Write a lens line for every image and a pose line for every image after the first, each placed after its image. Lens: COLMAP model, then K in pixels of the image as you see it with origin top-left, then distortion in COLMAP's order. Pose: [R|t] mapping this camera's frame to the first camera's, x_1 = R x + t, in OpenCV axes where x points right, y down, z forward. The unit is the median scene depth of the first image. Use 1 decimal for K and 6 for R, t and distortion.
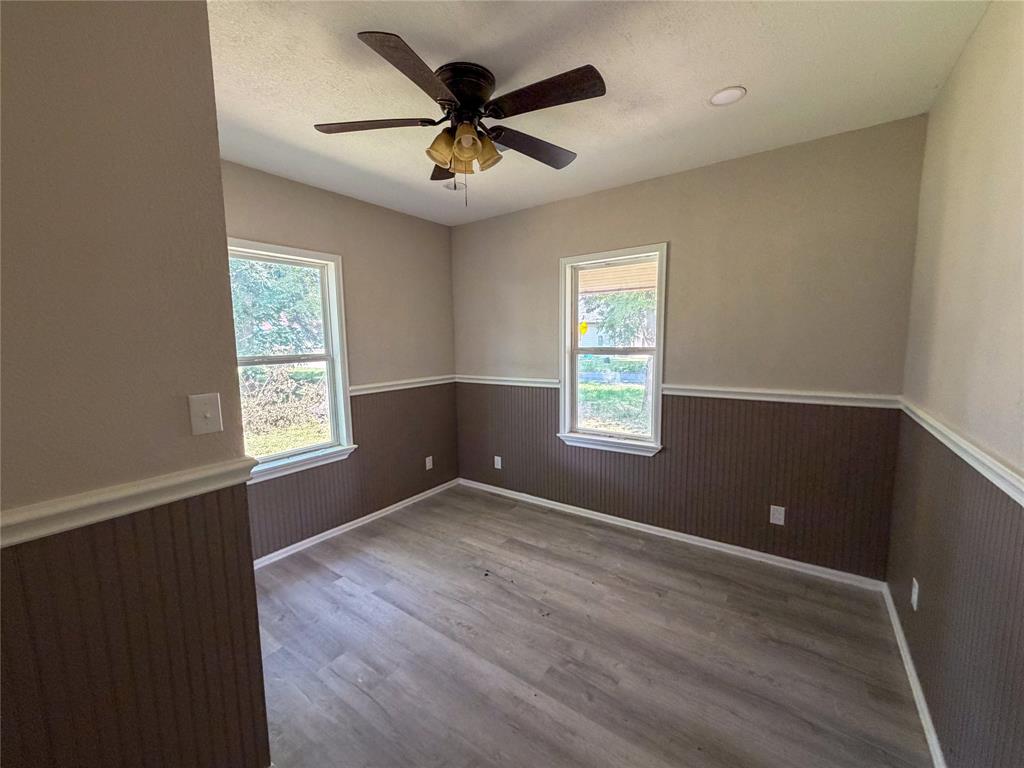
lens RADIAL K [[405.5, 0, 515.6], [0, 405.5, 381.8], [0, 0, 1]] dist [-0.008559, 0.001667]
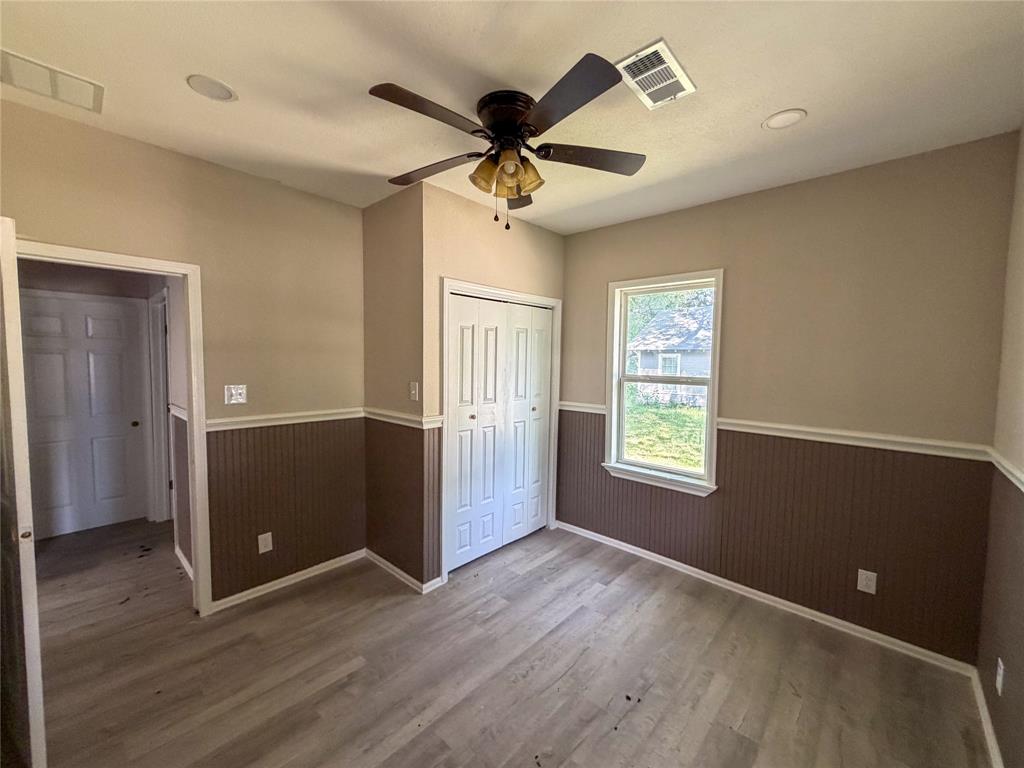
lens RADIAL K [[405.5, 0, 504.7], [0, 405.5, 382.2], [0, 0, 1]] dist [-0.008559, 0.001667]
pose [[-0.141008, 0.068447, -0.987639, 0.557600], [-0.122772, 0.988697, 0.086049, -0.090242], [0.982366, 0.133388, -0.131011, 0.735388]]
